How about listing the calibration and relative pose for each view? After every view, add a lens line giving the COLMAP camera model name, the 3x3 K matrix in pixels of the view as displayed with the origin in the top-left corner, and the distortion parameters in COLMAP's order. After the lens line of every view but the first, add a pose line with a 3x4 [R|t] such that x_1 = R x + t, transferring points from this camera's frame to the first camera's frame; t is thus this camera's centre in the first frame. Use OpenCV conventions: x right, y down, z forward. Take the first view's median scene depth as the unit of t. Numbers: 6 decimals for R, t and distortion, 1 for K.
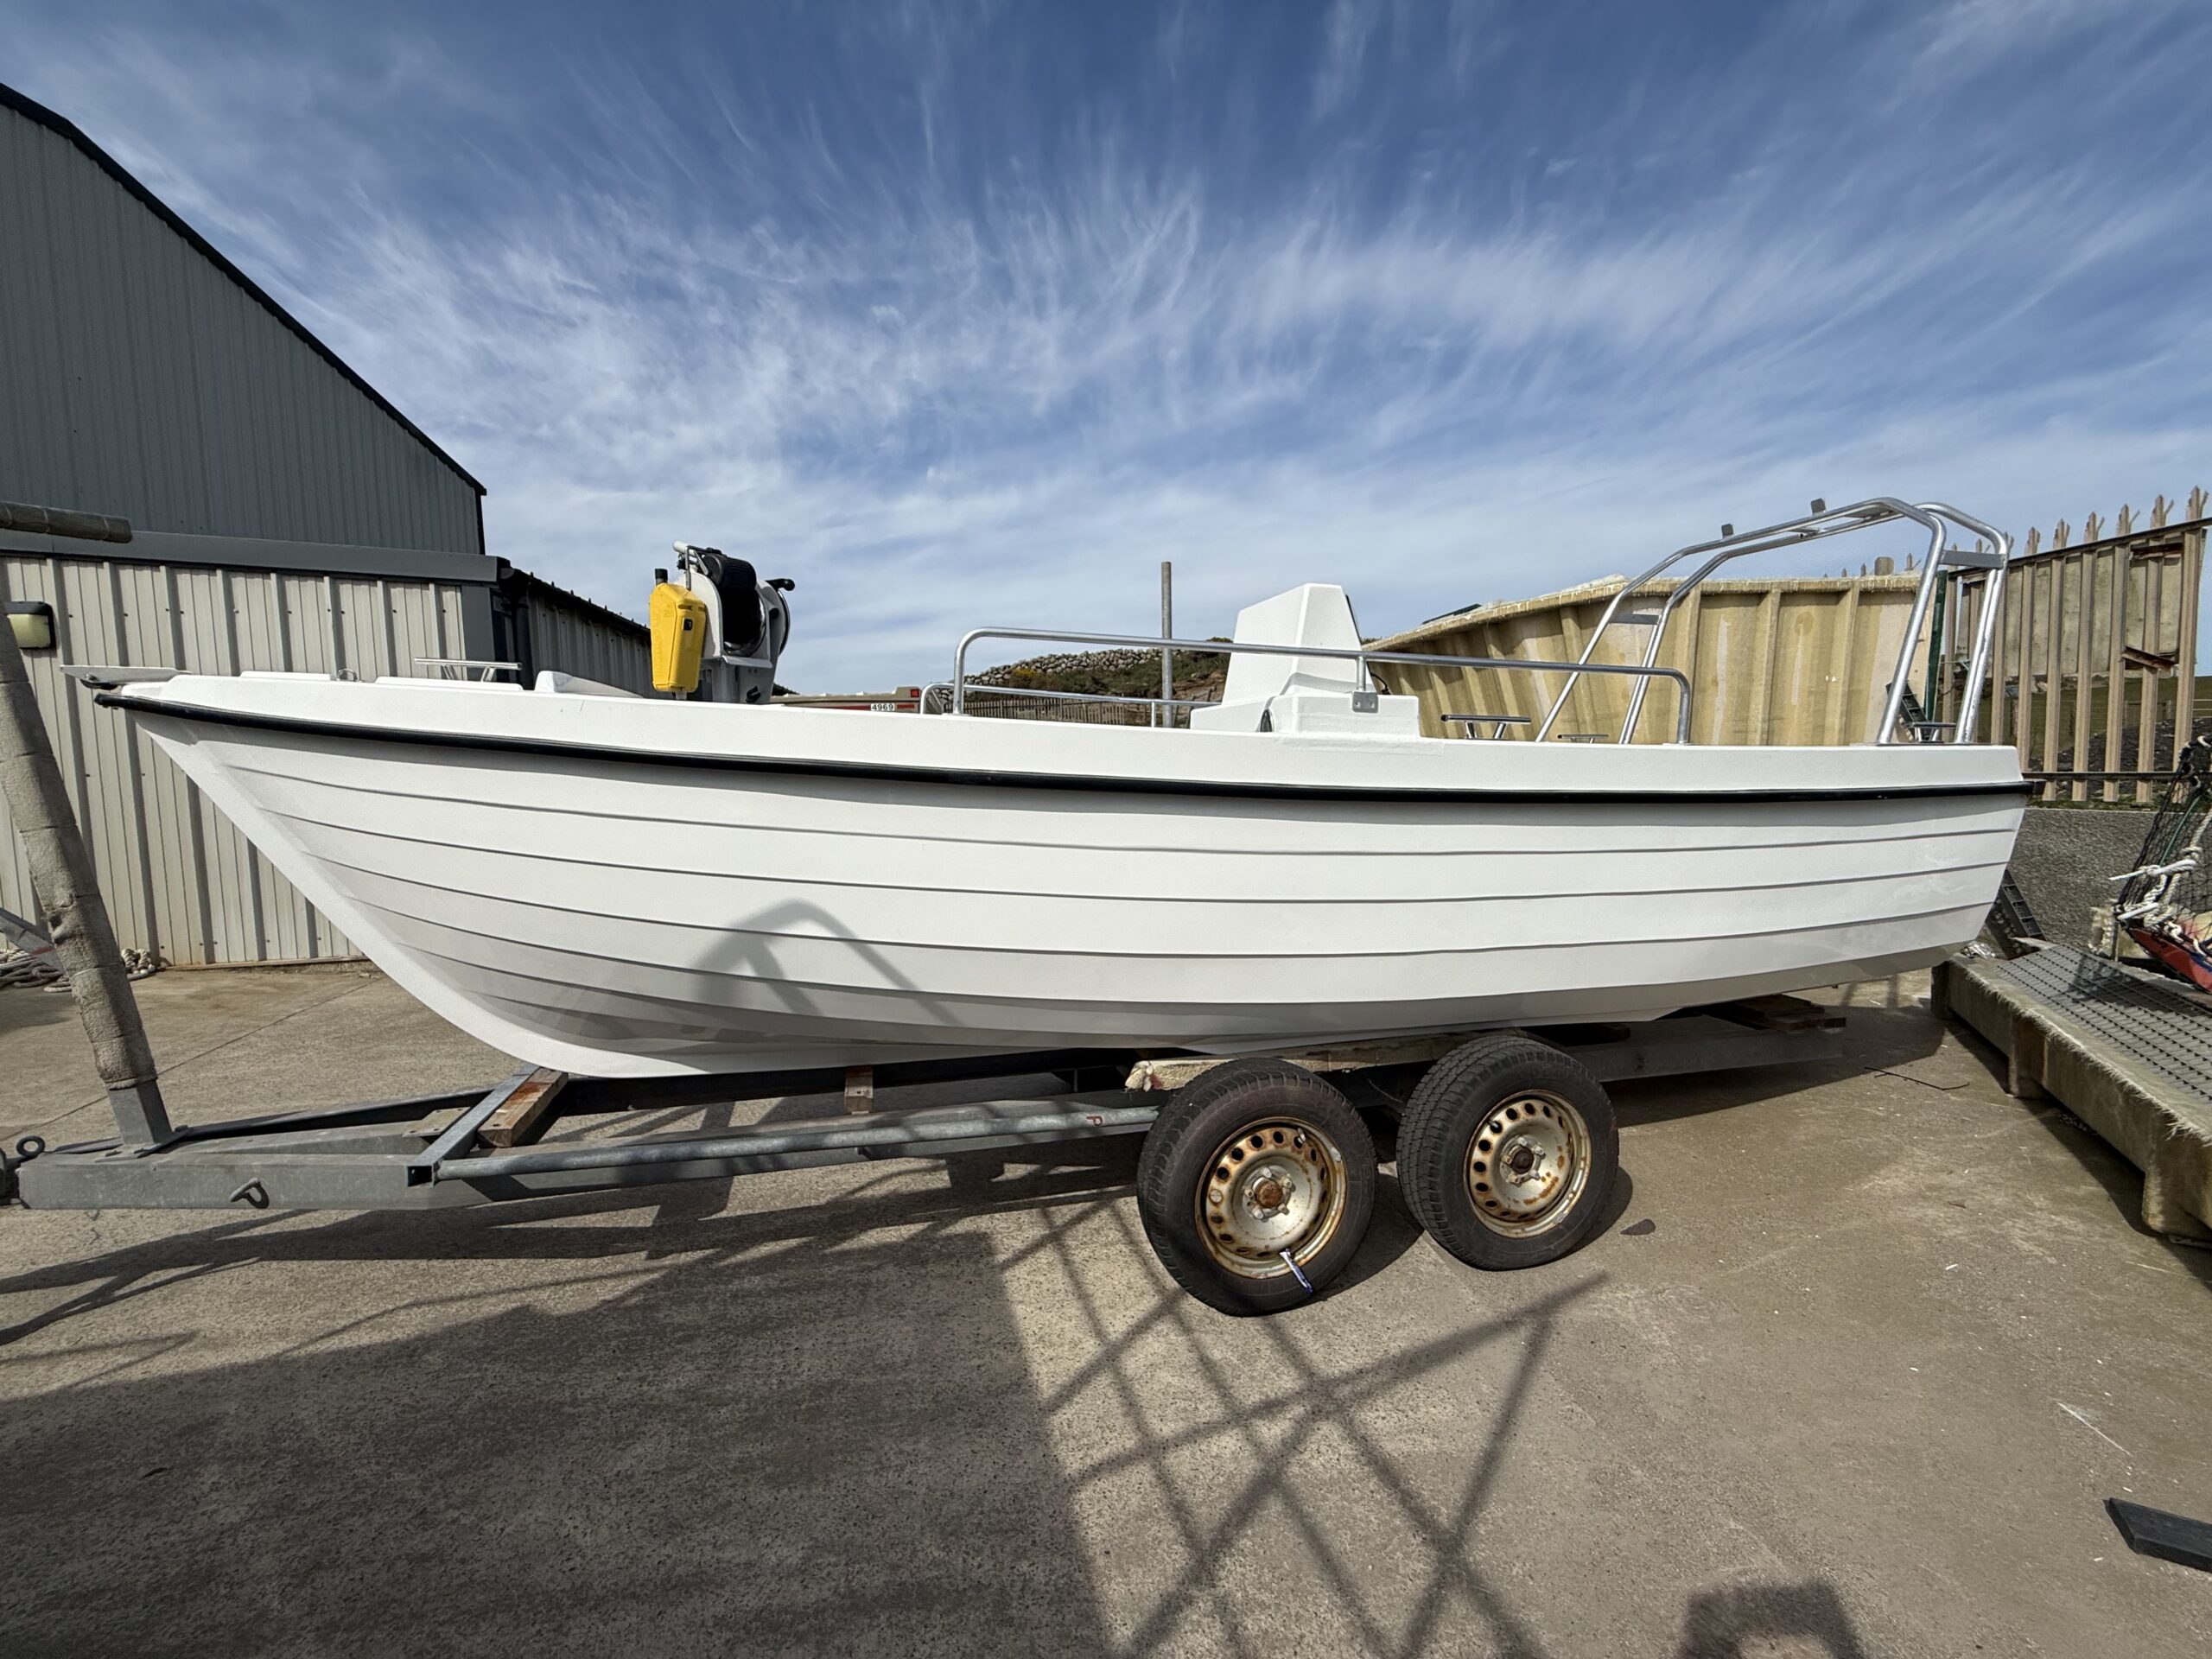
lens RADIAL K [[880.9, 0, 1106.0], [0, 880.9, 829.5], [0, 0, 1]] dist [0.000242, 0.000125]
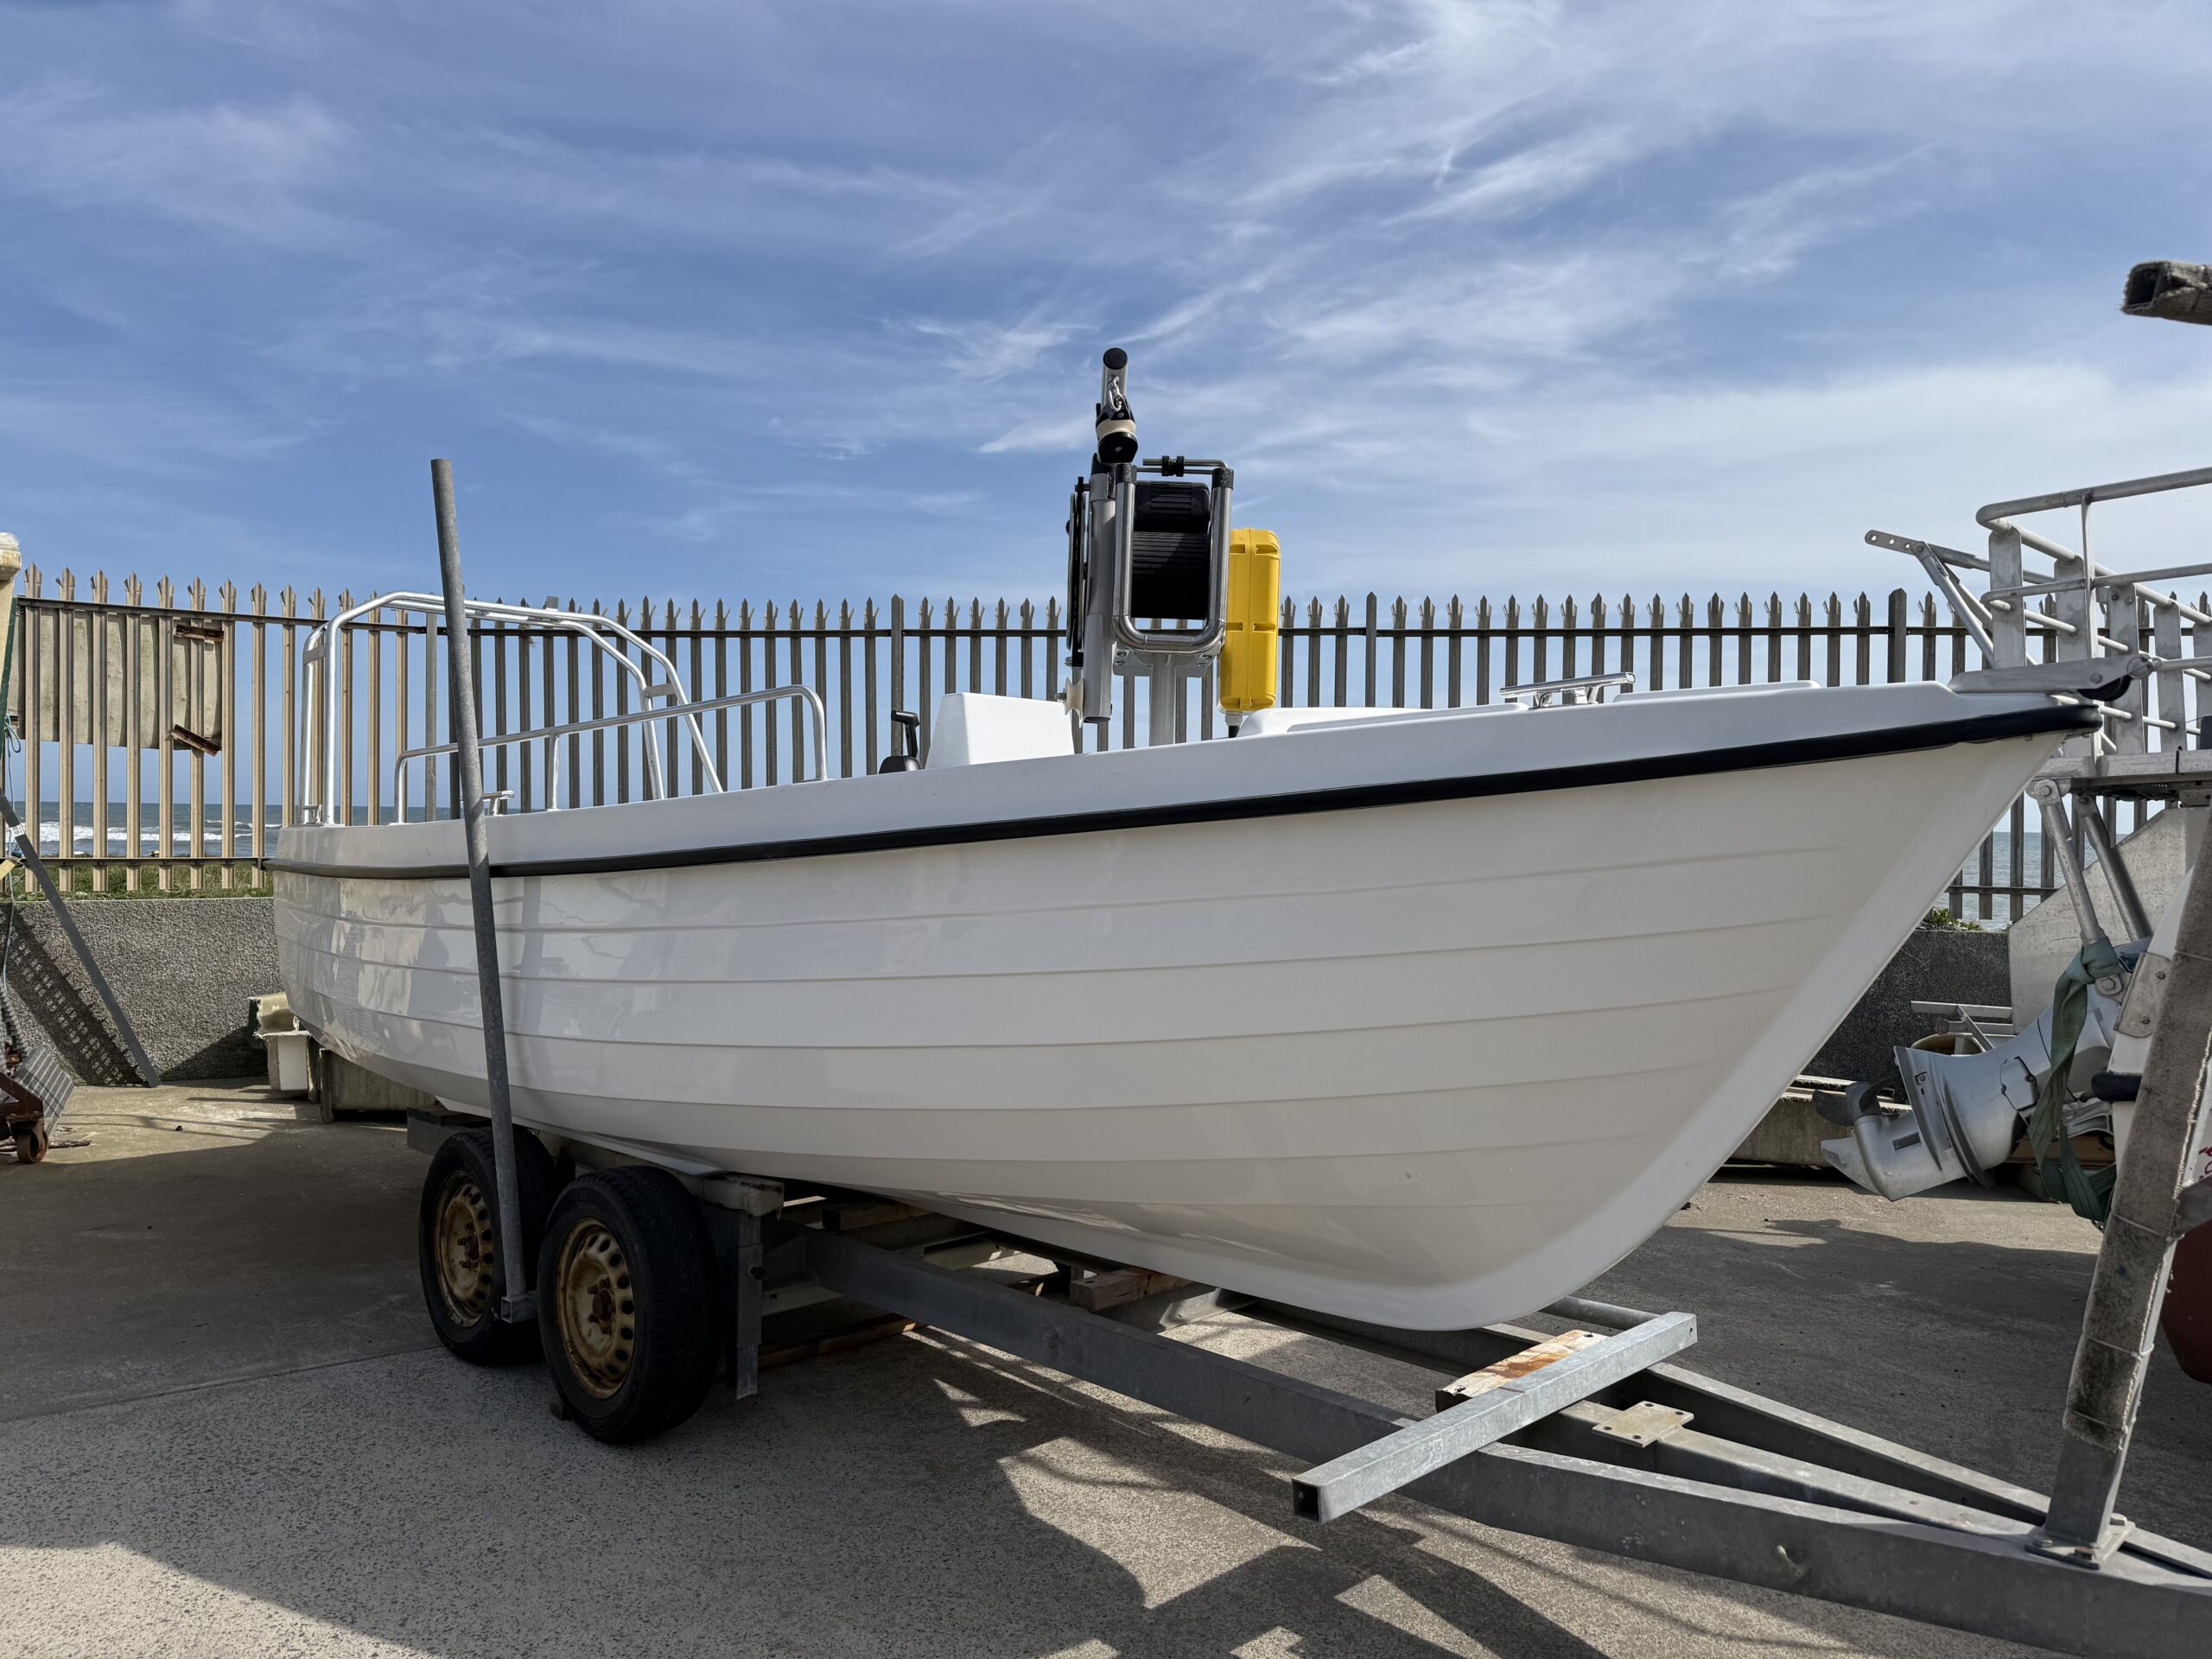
lens RADIAL K [[1526.7, 0, 1106.0], [0, 1526.7, 829.5], [0, 0, 1]] dist [0.063403, -0.086879]
pose [[-0.474212, 0.014352, 0.880293, -1.302244], [0.062658, 0.997882, 0.017485, -0.104870], [-0.878178, 0.063449, -0.474107, 1.538354]]
